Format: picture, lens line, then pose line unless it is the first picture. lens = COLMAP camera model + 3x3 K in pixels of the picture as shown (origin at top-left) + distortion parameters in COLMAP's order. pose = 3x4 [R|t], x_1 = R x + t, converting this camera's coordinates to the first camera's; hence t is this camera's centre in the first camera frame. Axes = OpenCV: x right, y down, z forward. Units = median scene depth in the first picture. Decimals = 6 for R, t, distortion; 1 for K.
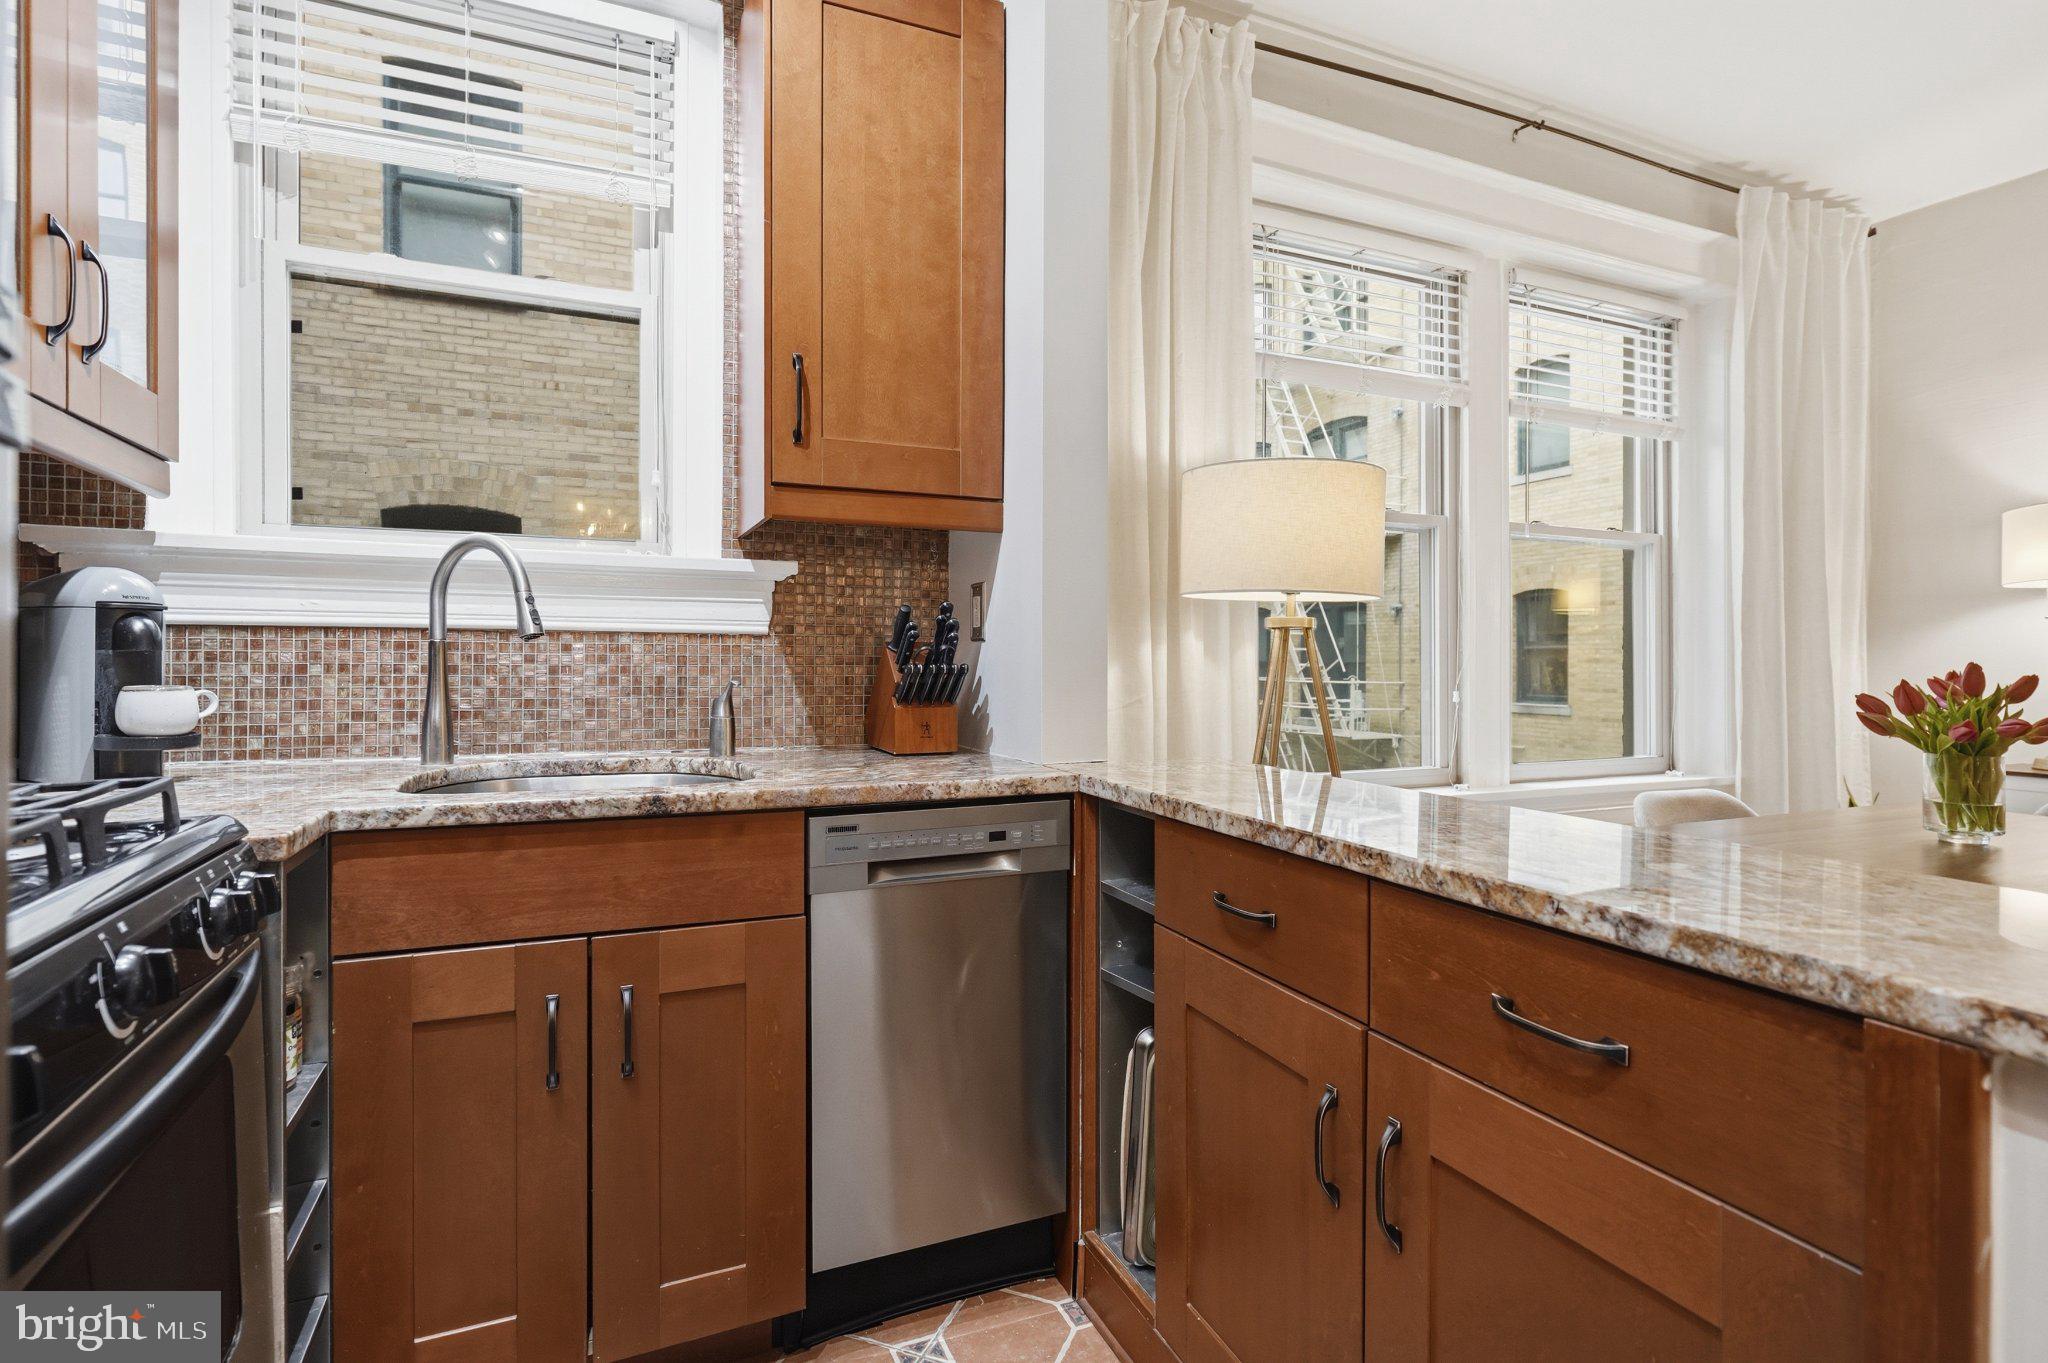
lens RADIAL K [[989.5, 0, 1020.2], [0, 989.5, 668.5], [0, 0, 1]] dist [-0.009623, 0.005447]
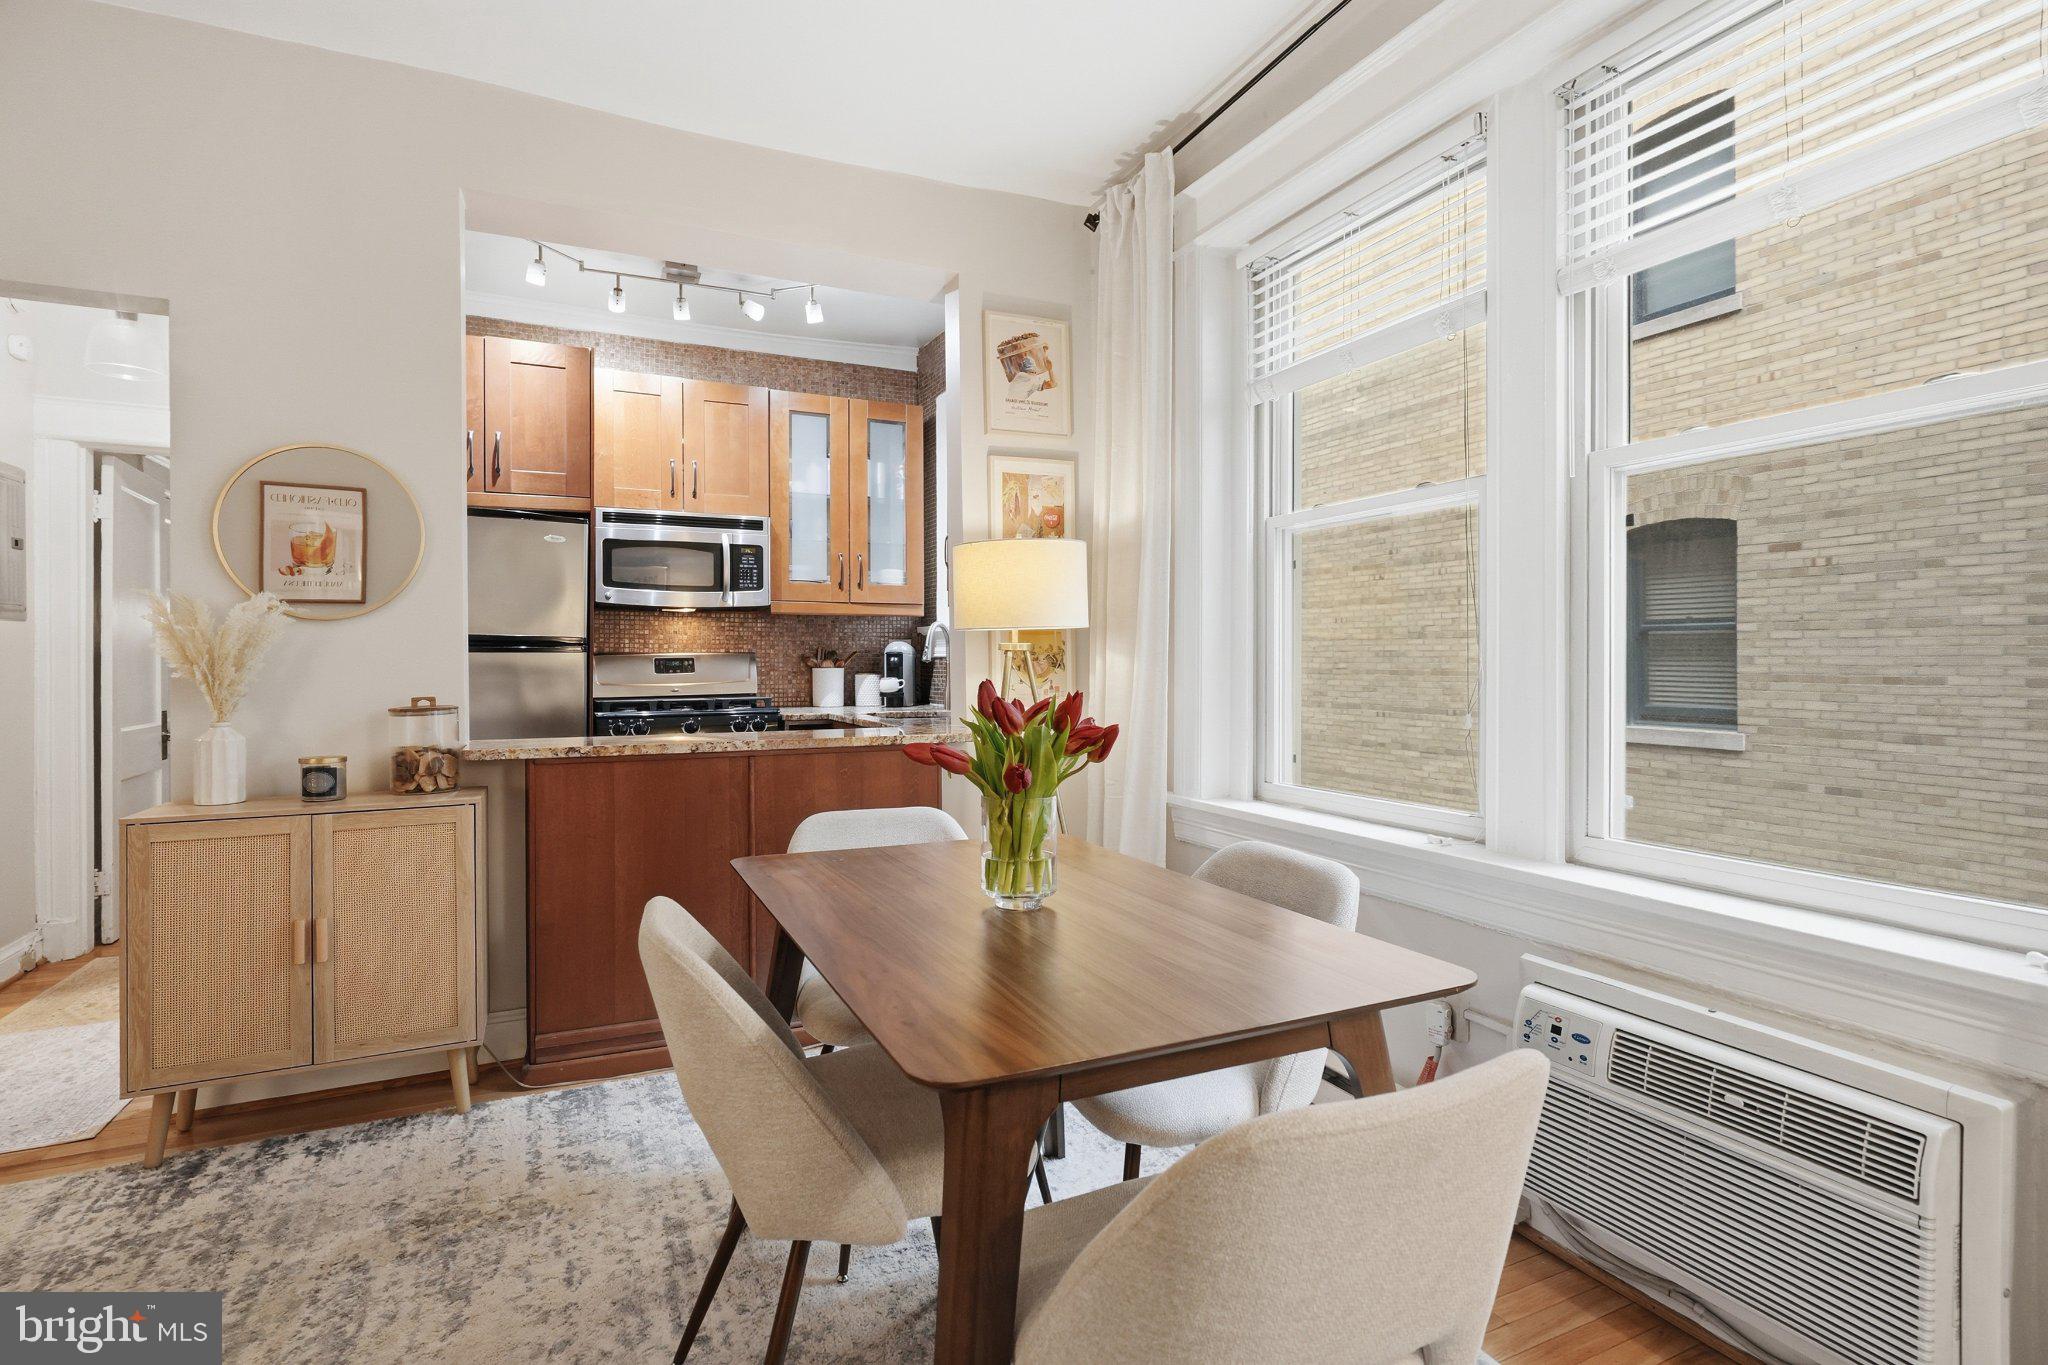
lens RADIAL K [[989.5, 0, 1029.3], [0, 989.5, 661.9], [0, 0, 1]] dist [-0.009623, 0.005447]
pose [[0.029314, -0.002560, -0.999567, 1.904761], [-0.003755, 0.999989, -0.002671, -0.021964], [0.999563, 0.003832, 0.029304, 1.073295]]
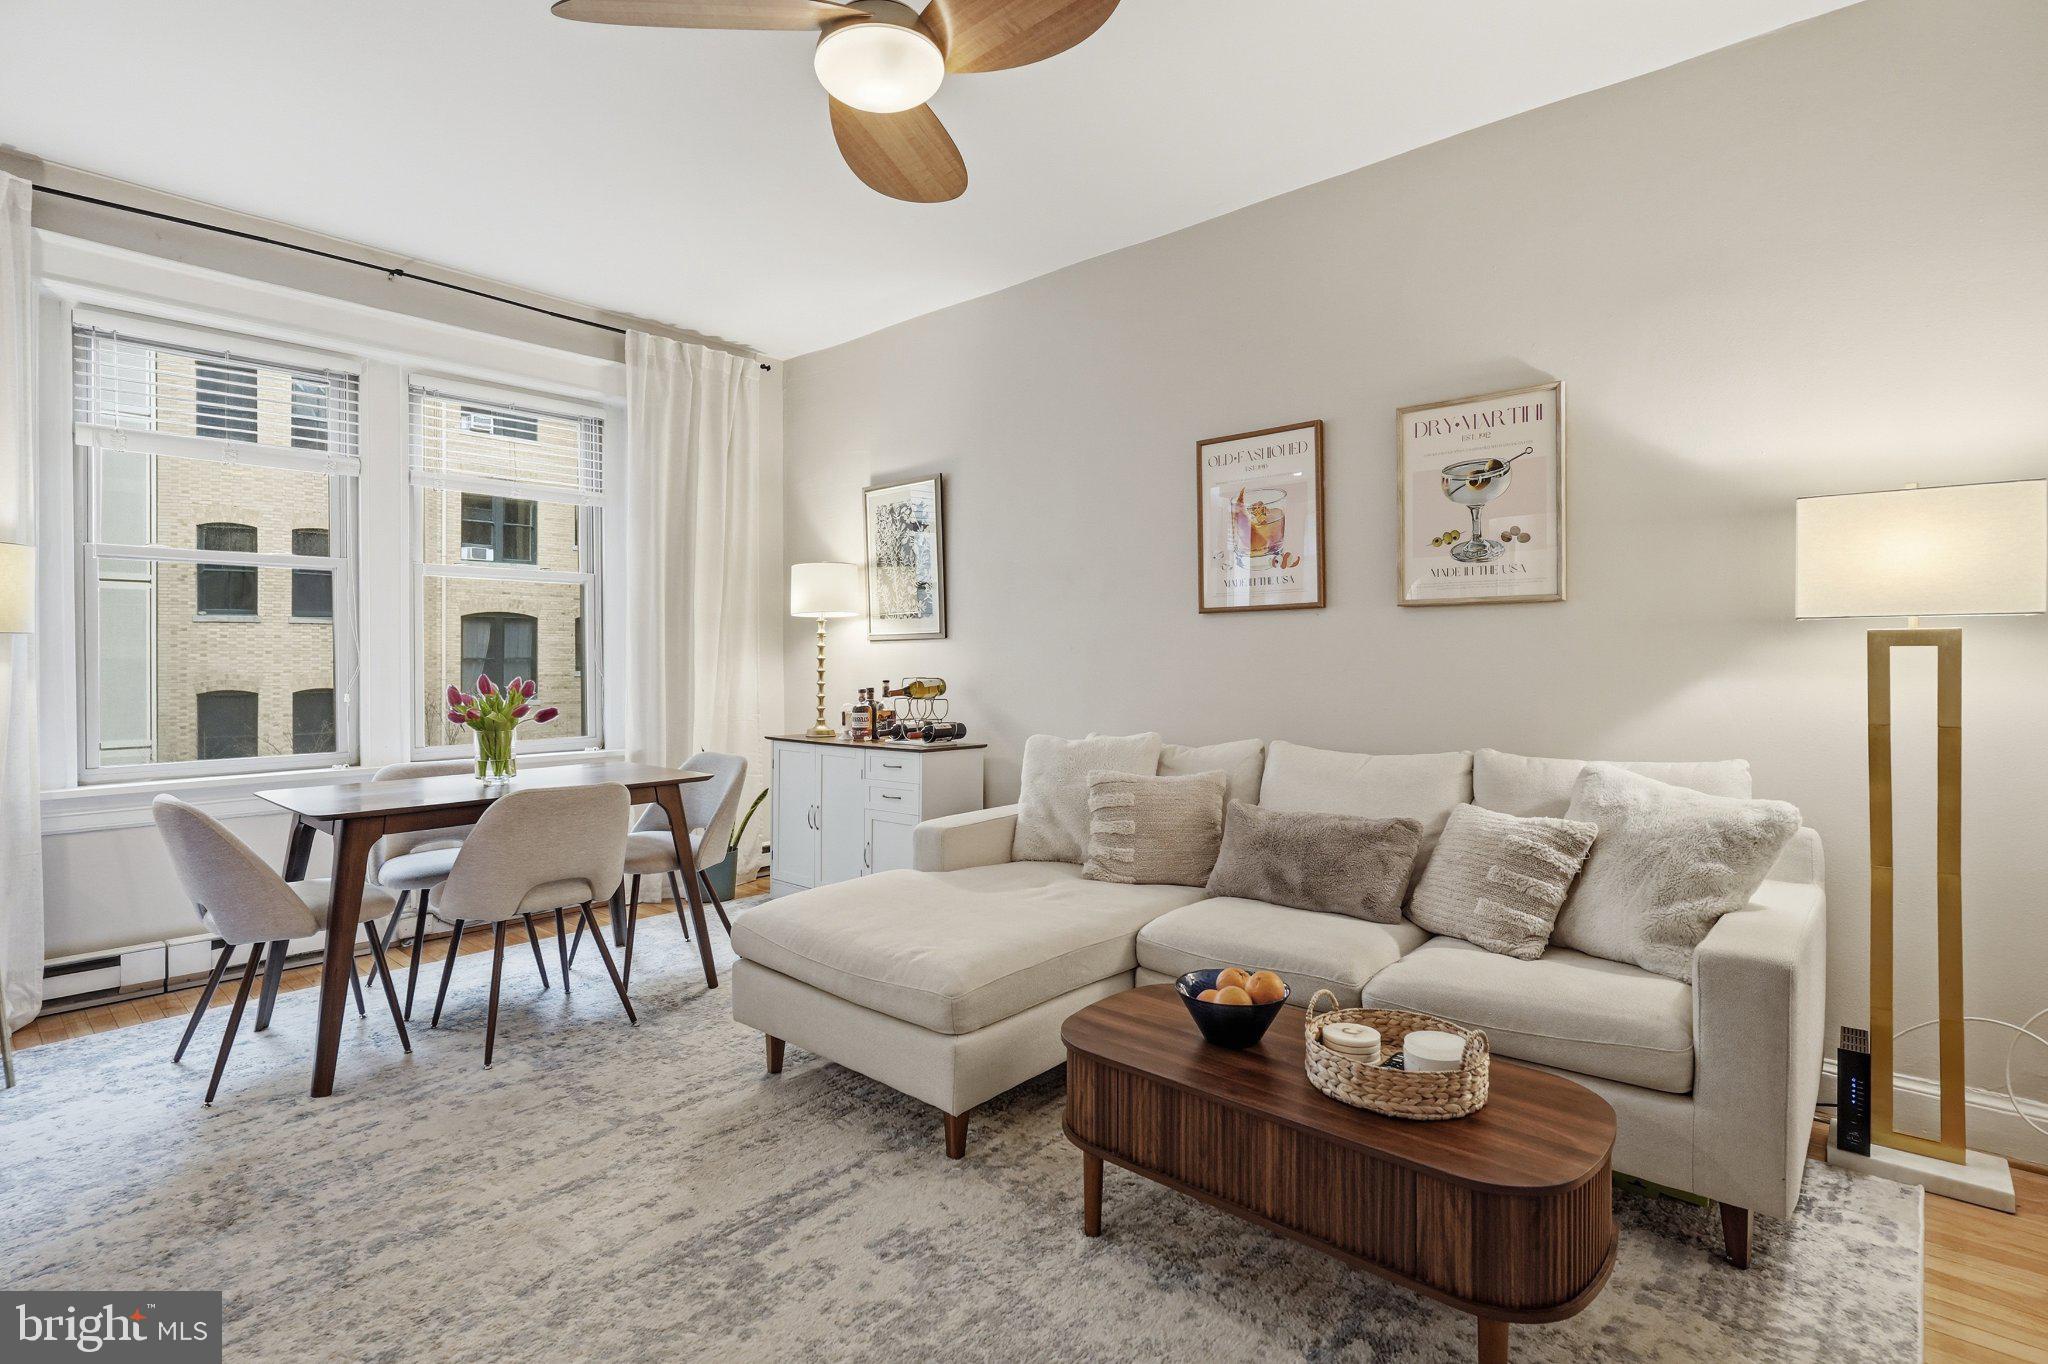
lens RADIAL K [[989.5, 0, 1028.8], [0, 989.5, 660.1], [0, 0, 1]] dist [-0.009623, 0.005447]
pose [[0.907162, -0.005997, 0.420739, 1.155816], [0.006977, 0.999975, -0.000790, -0.024313], [-0.420724, 0.003652, 0.907181, -0.919621]]
